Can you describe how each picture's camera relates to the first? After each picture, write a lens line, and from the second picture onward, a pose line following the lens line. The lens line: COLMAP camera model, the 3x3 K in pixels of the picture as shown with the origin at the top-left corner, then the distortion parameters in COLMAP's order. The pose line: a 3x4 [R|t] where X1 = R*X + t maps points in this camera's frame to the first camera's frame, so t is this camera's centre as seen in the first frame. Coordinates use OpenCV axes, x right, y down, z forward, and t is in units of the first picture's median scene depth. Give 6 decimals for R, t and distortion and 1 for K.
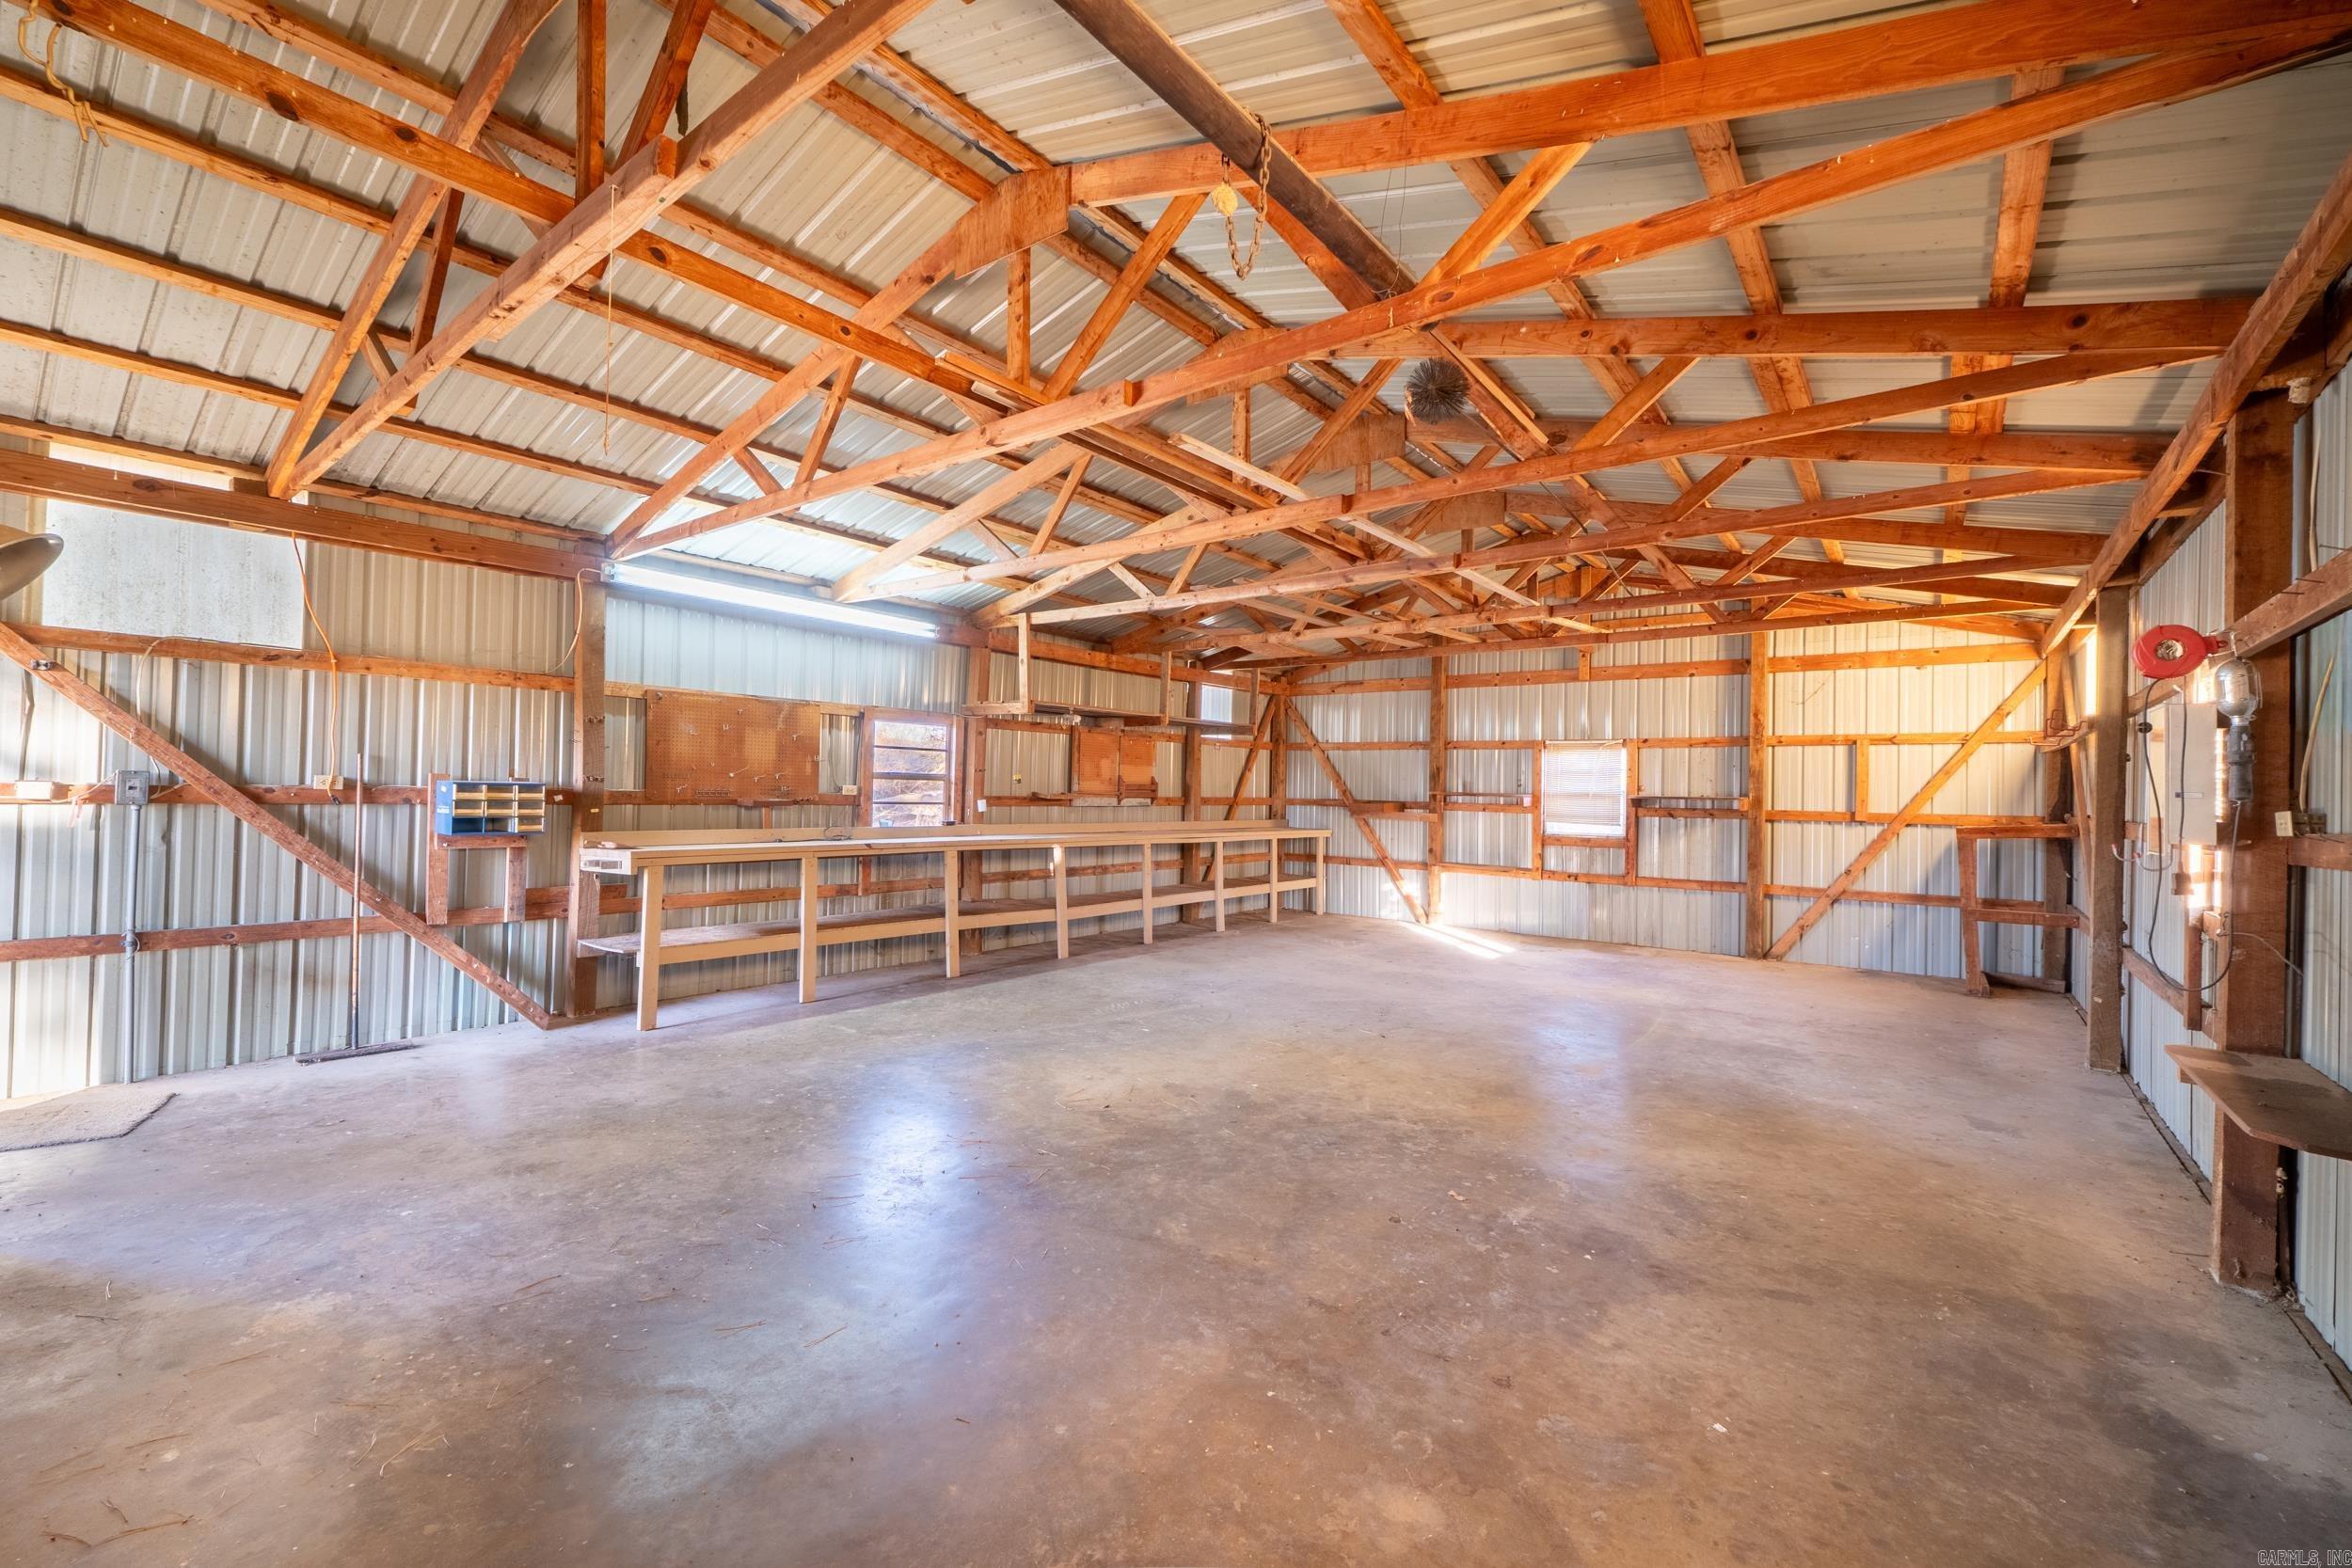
lens RADIAL K [[985.9, 0, 1169.3], [0, 985.9, 784.0], [0, 0, 1]] dist [-0.008263, 0.000840]
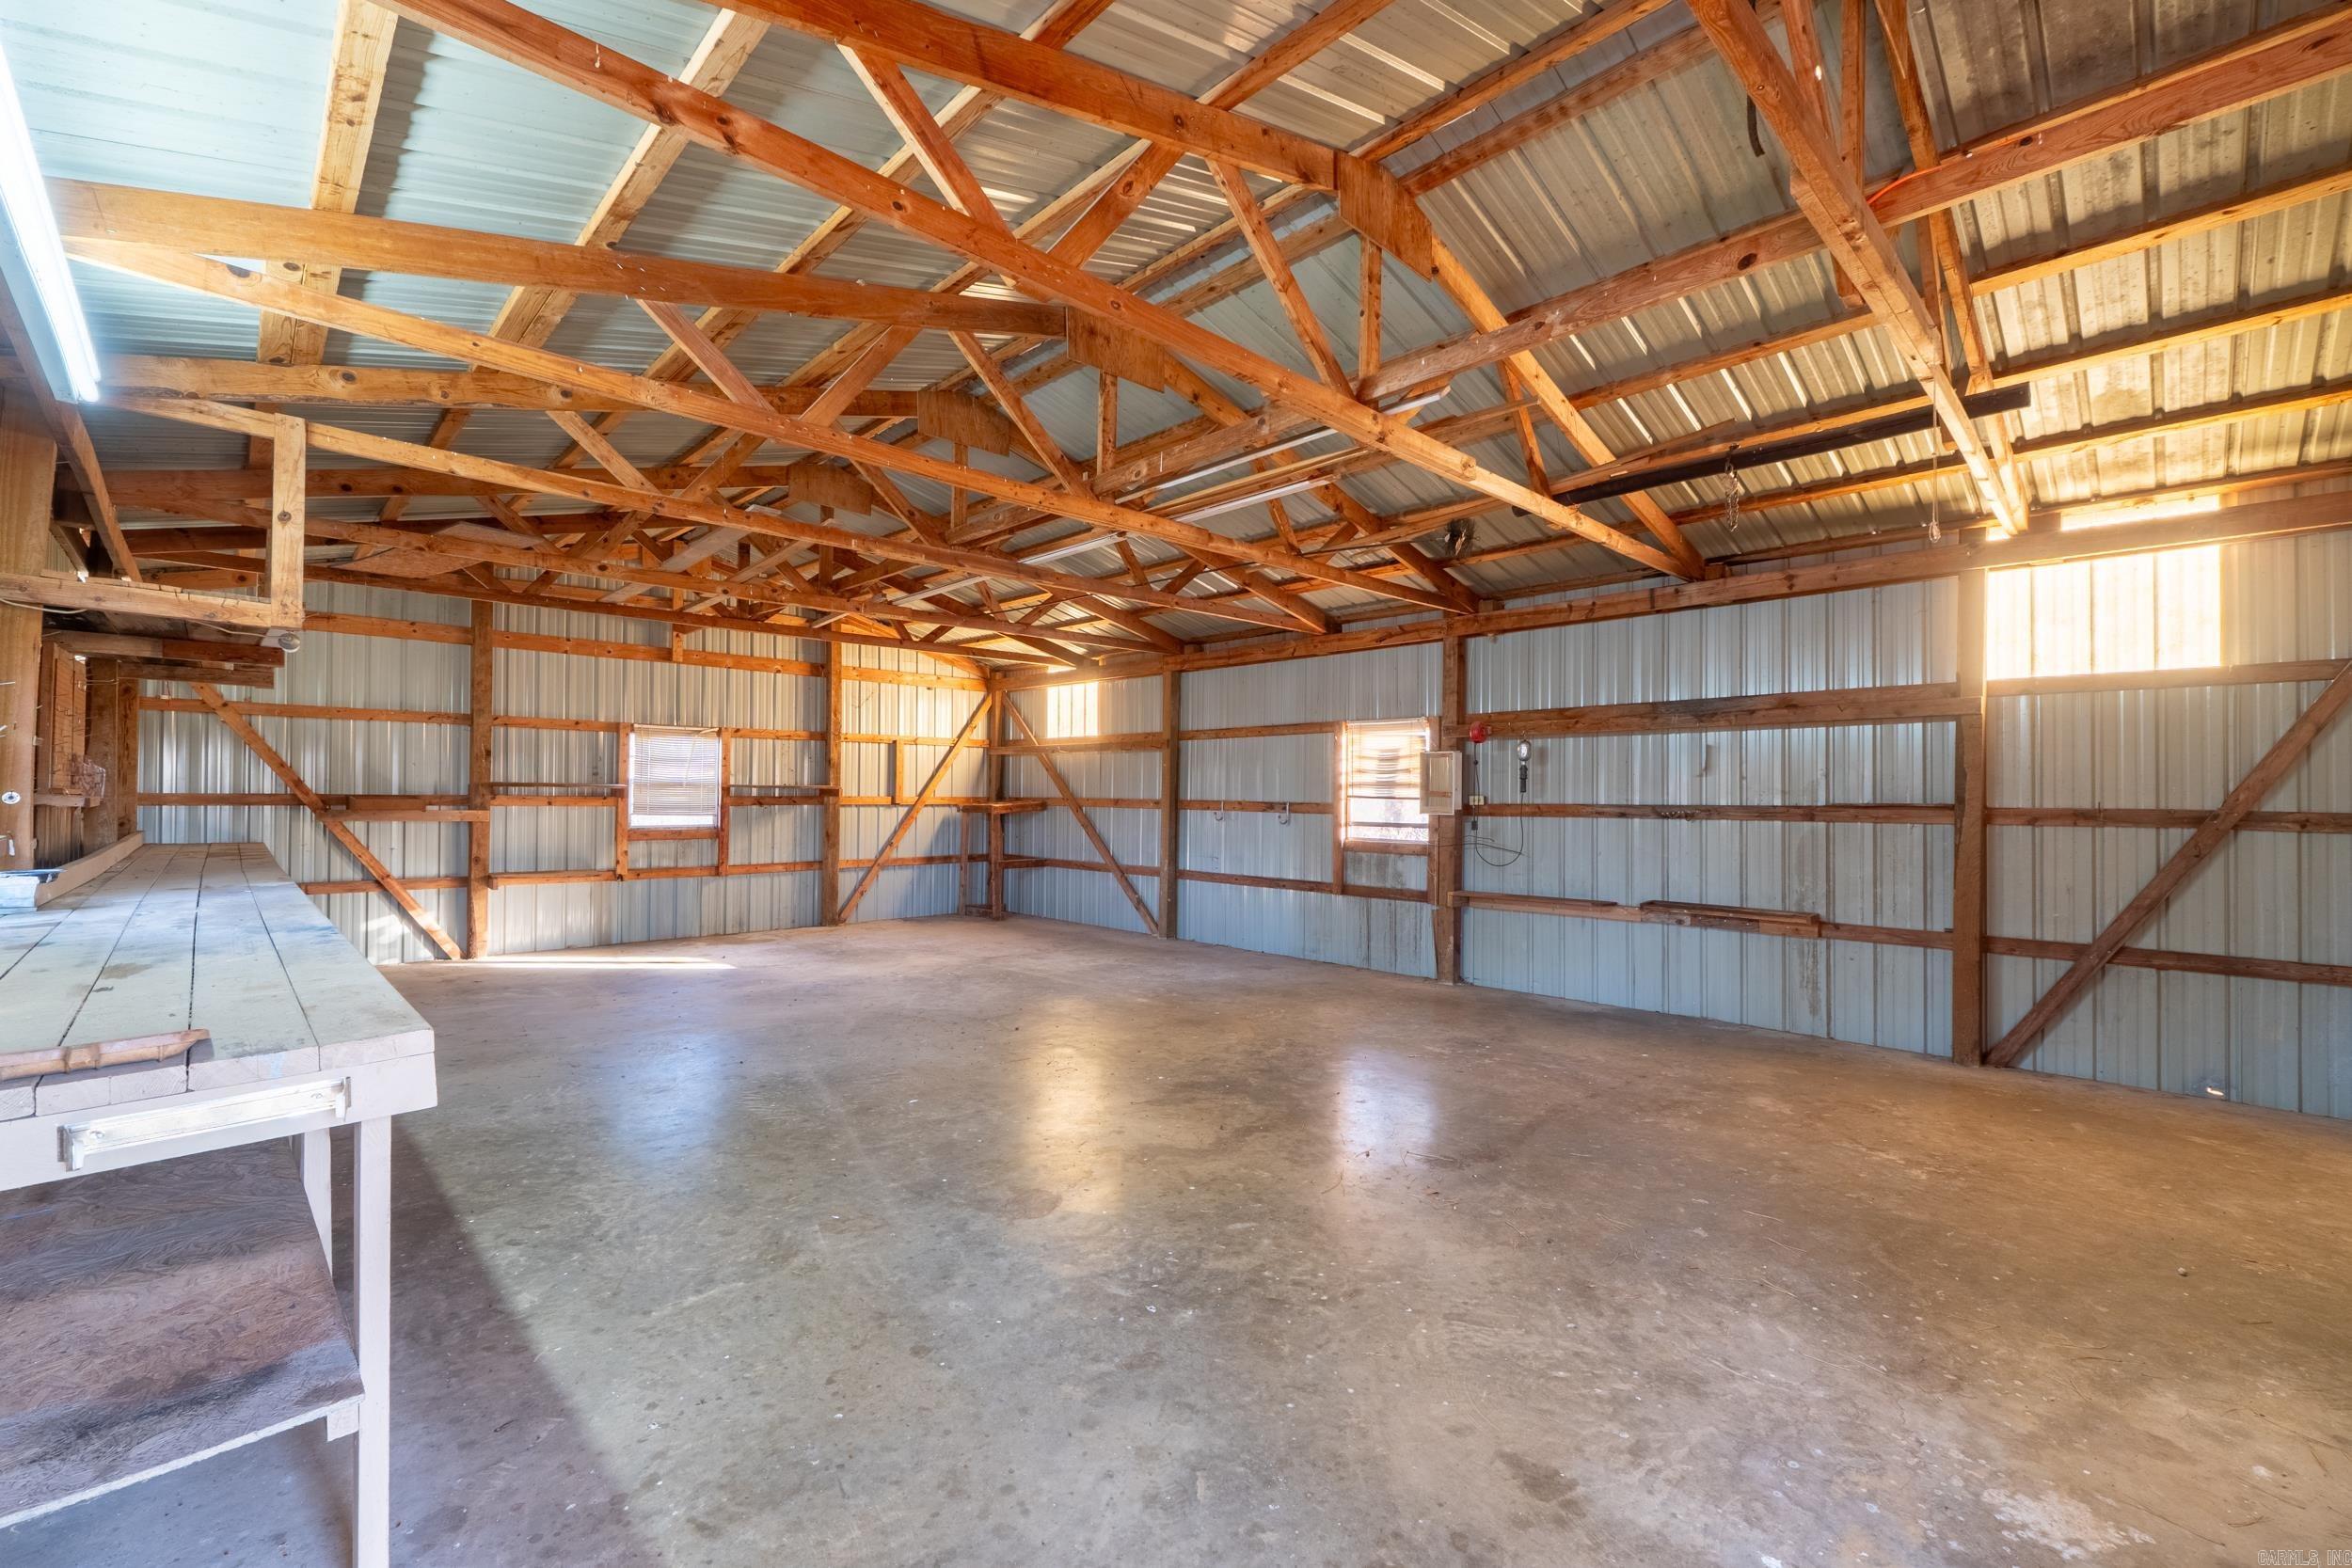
lens RADIAL K [[985.9, 0, 1170.4], [0, 985.9, 792.9], [0, 0, 1]] dist [-0.008263, 0.000840]
pose [[0.133848, -0.018800, 0.990824, -0.531920], [-0.014362, 0.999678, 0.020908, -0.008352], [-0.990898, -0.017029, 0.133535, 0.491064]]
